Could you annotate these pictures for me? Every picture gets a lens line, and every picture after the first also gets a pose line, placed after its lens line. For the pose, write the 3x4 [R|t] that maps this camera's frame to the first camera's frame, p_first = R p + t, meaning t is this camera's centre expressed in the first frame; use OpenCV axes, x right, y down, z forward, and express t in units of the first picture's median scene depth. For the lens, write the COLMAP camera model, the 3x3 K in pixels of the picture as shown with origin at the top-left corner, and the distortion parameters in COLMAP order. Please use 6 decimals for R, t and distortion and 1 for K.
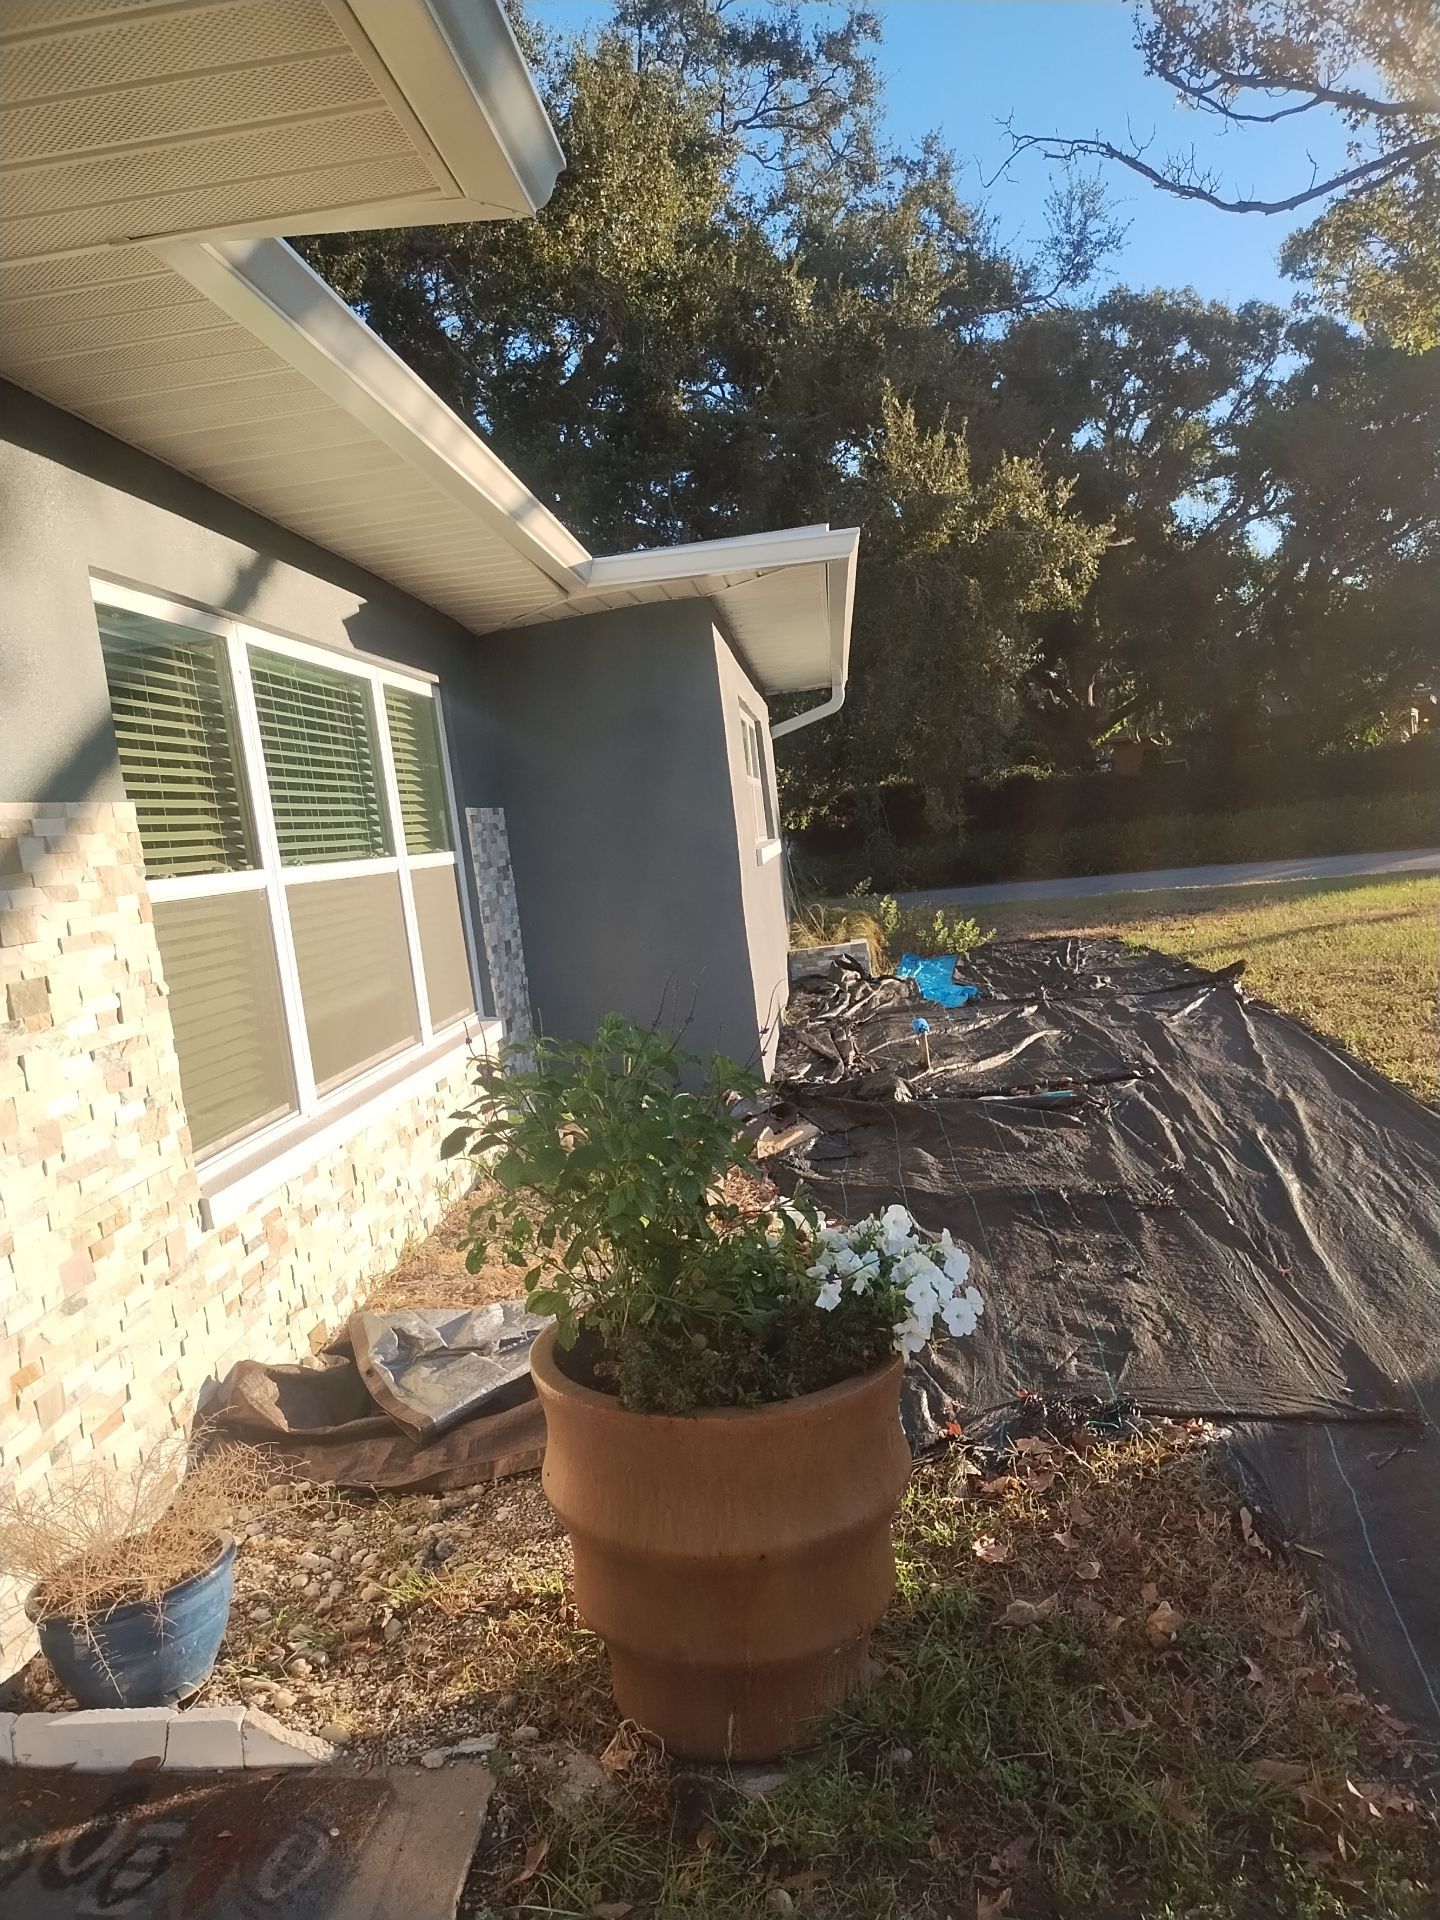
lens RADIAL K [[1426.7, 0, 720.0], [0, 1426.7, 960.0], [0, 0, 1]] dist [0.026045, -0.006304]
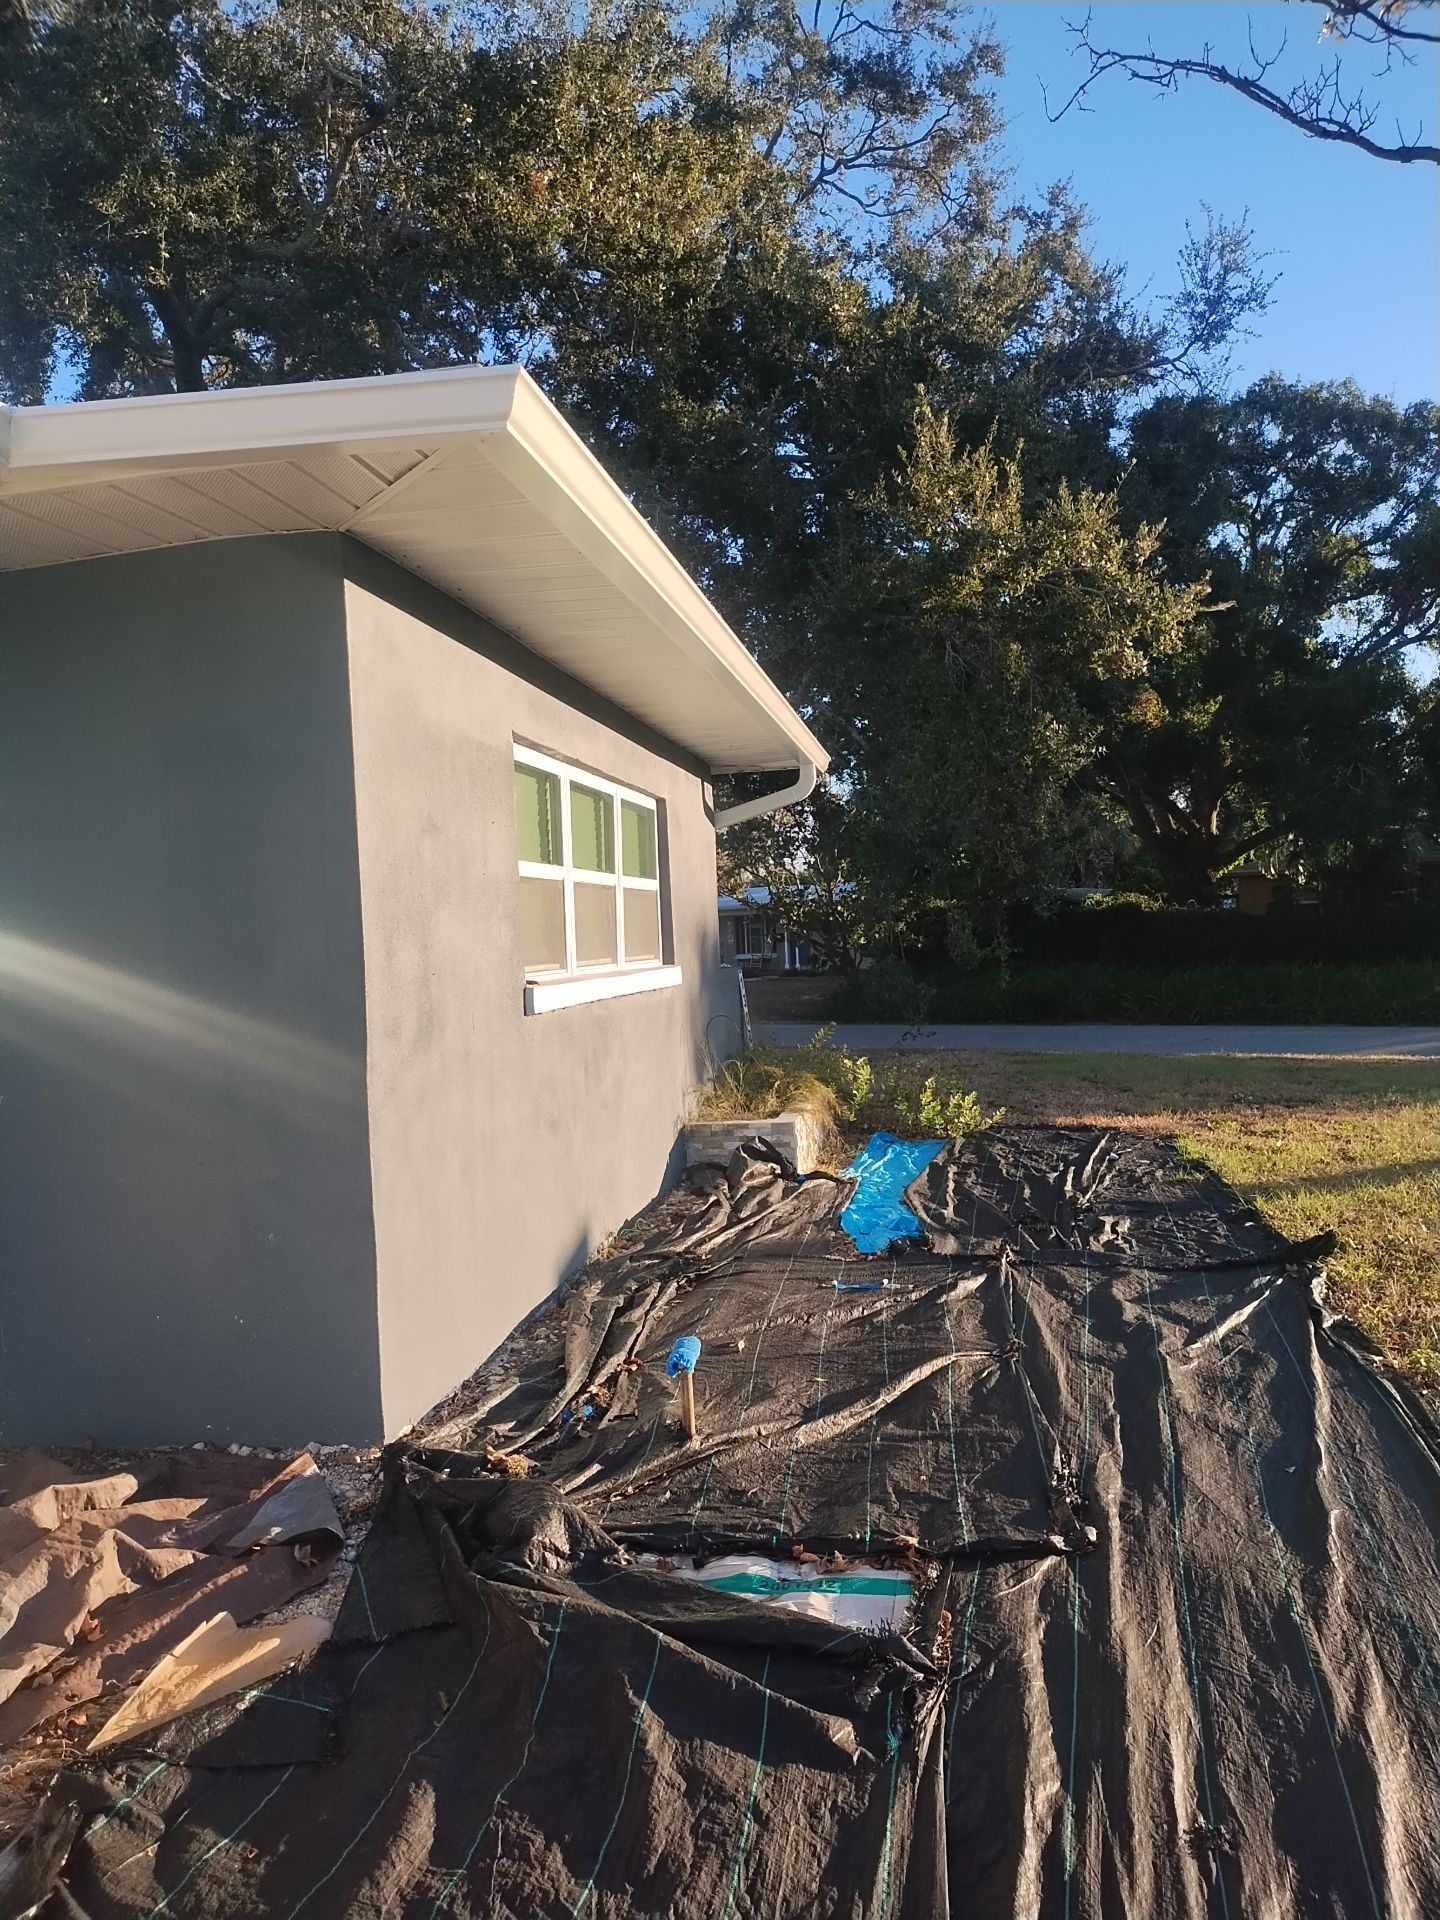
lens RADIAL K [[1404.8, 0, 720.0], [0, 1404.8, 960.0], [0, 0, 1]] dist [0.007865, -0.006610]
pose [[0.992133, 0.084125, -0.092715, 0.079601], [-0.090196, 0.993907, -0.063357, -0.028740], [0.086820, 0.071221, 0.993675, 0.195283]]
